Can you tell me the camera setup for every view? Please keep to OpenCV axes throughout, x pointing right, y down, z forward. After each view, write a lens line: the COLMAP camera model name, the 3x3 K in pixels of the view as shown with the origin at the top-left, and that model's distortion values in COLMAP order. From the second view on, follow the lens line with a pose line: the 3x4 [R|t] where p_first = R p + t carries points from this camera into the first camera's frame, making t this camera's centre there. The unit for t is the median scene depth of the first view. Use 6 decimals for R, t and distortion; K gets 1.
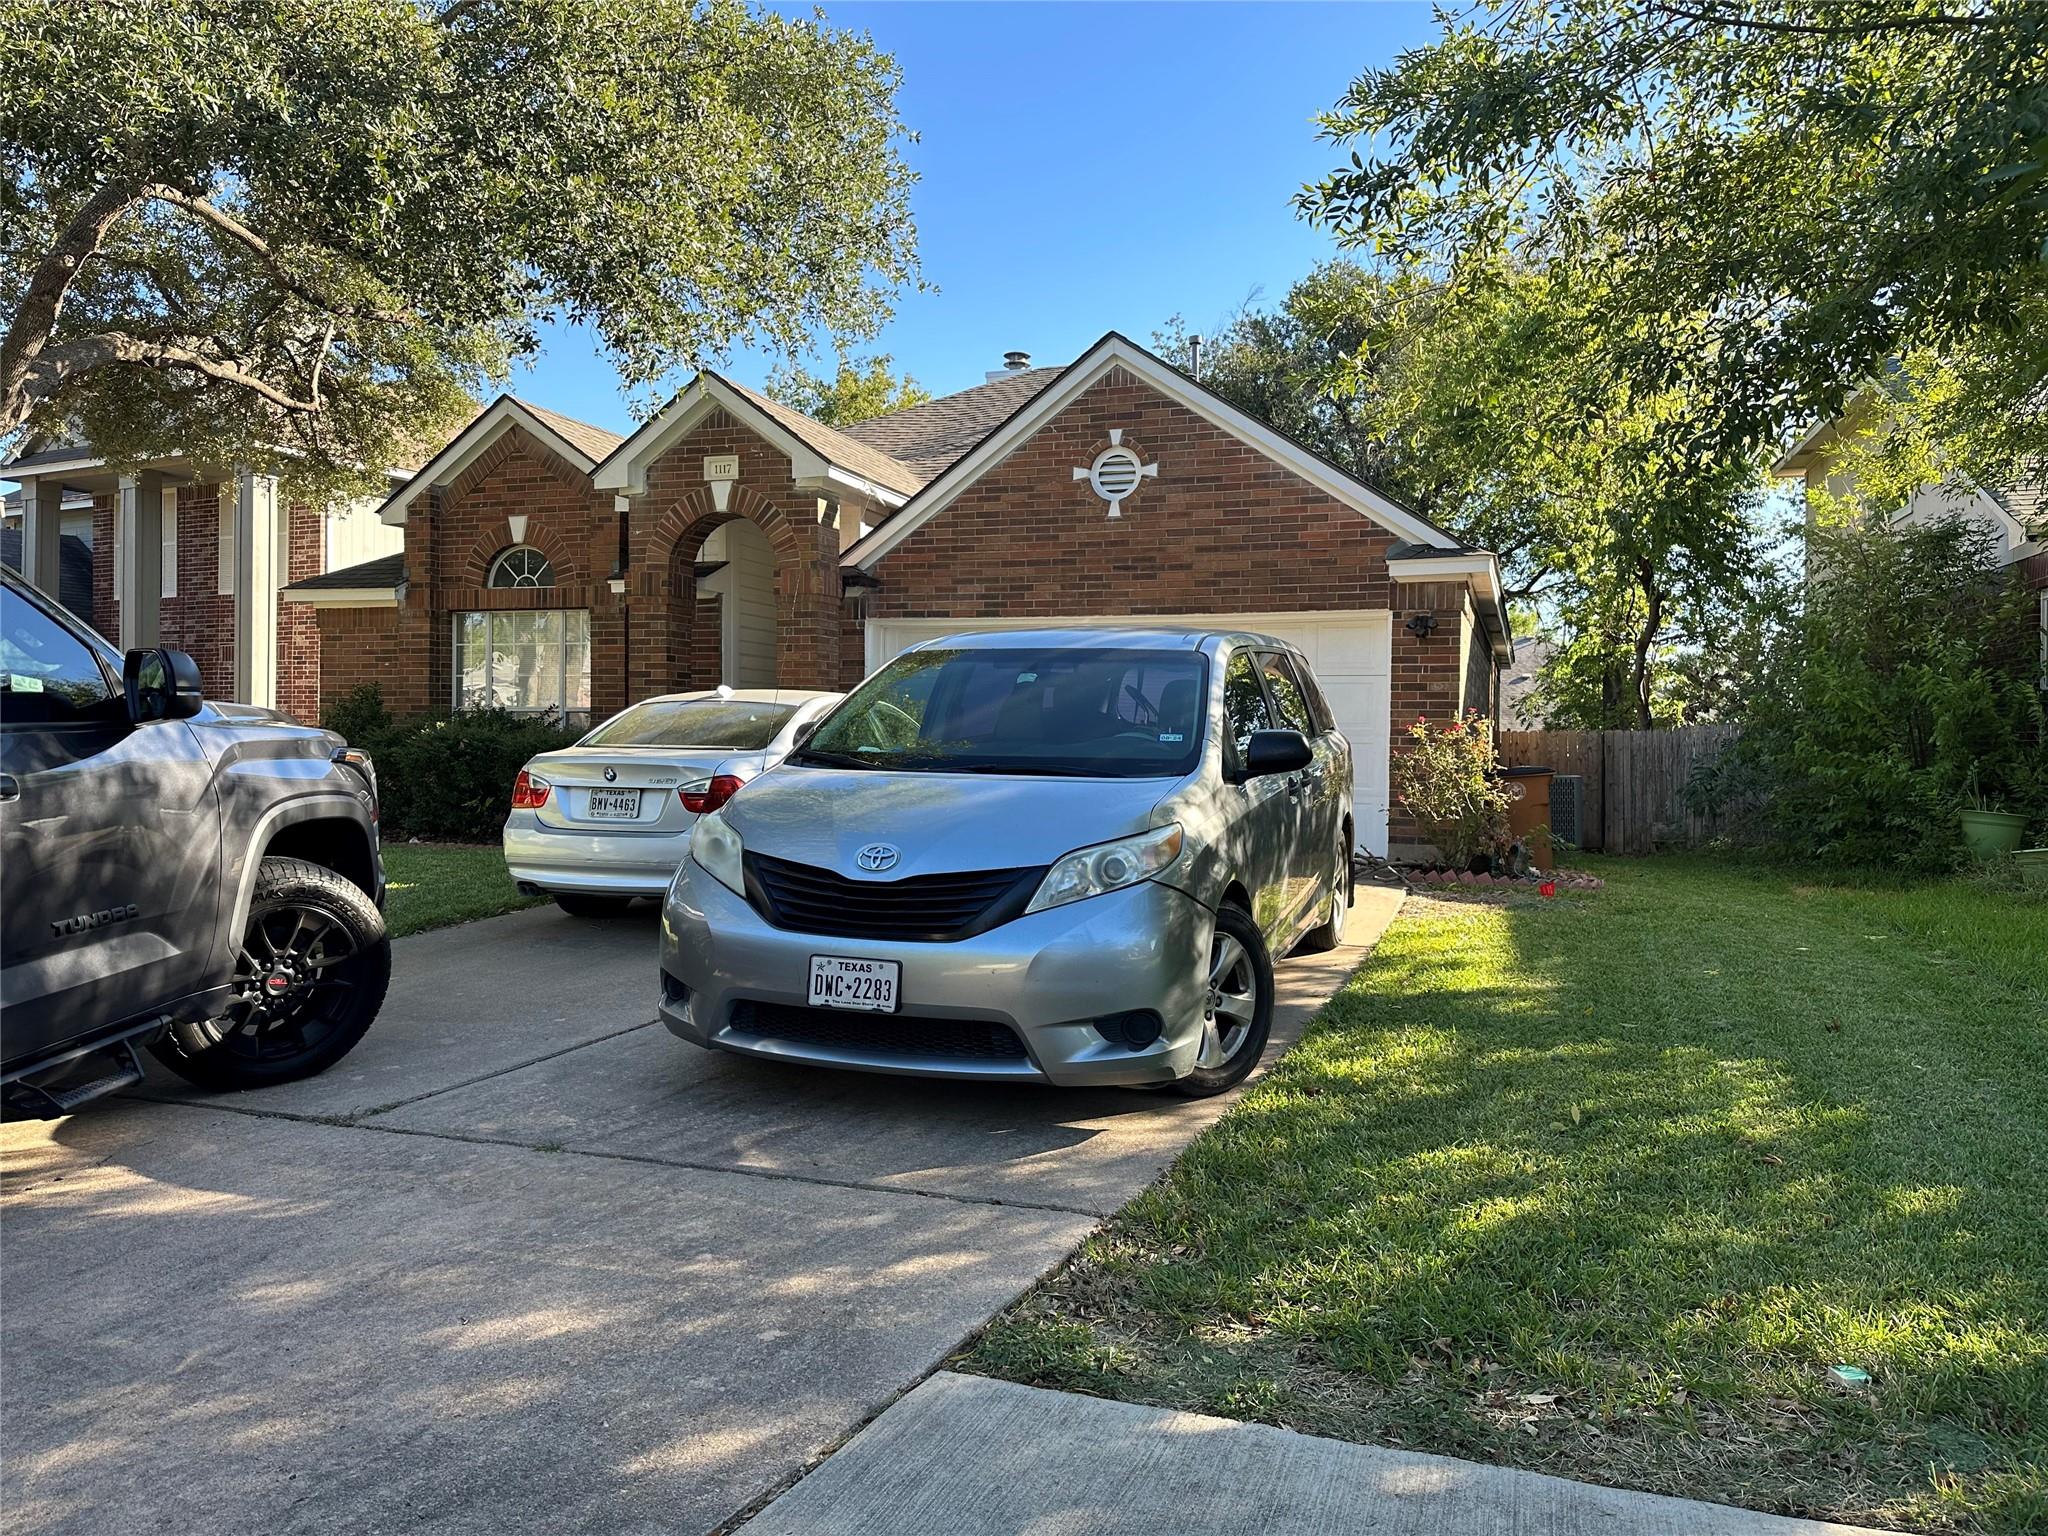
lens RADIAL K [[1458.9, 0, 1011.5], [0, 1458.9, 749.1], [0, 0, 1]] dist [0.141105, -0.202251]
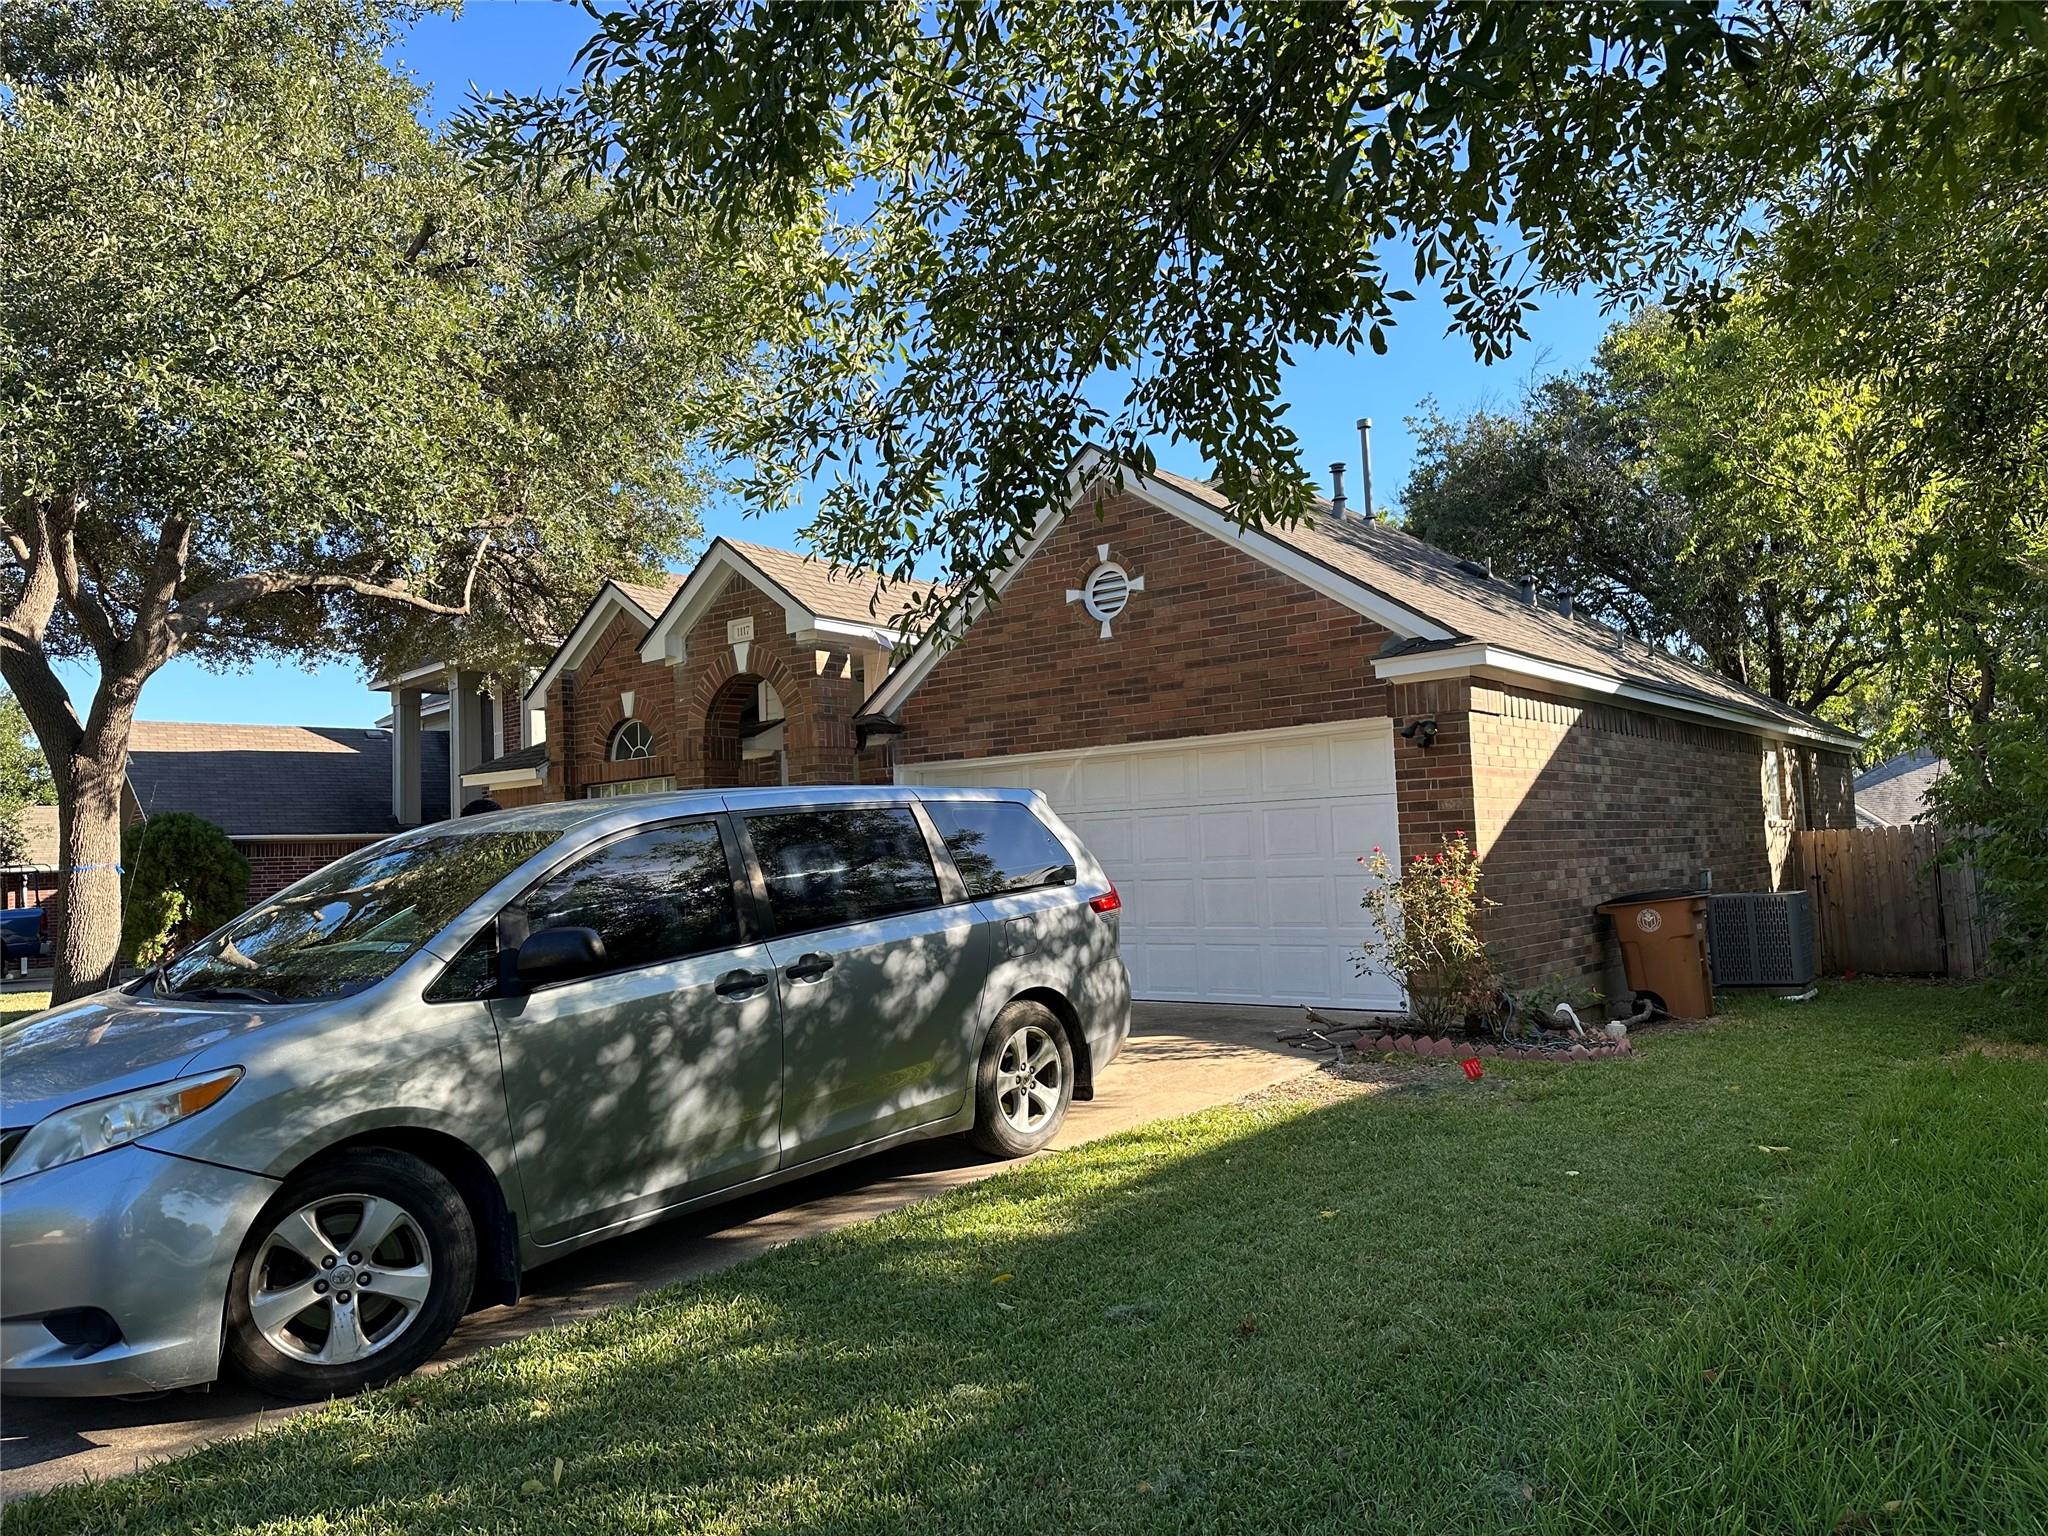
lens RADIAL K [[1458.9, 0, 1011.5], [0, 1458.9, 749.1], [0, 0, 1]] dist [0.141105, -0.202251]
pose [[0.944986, -0.078408, -0.317575, 0.293383], [0.052887, 0.994697, -0.088215, -0.011755], [0.322807, 0.066566, 0.944121, 0.120457]]
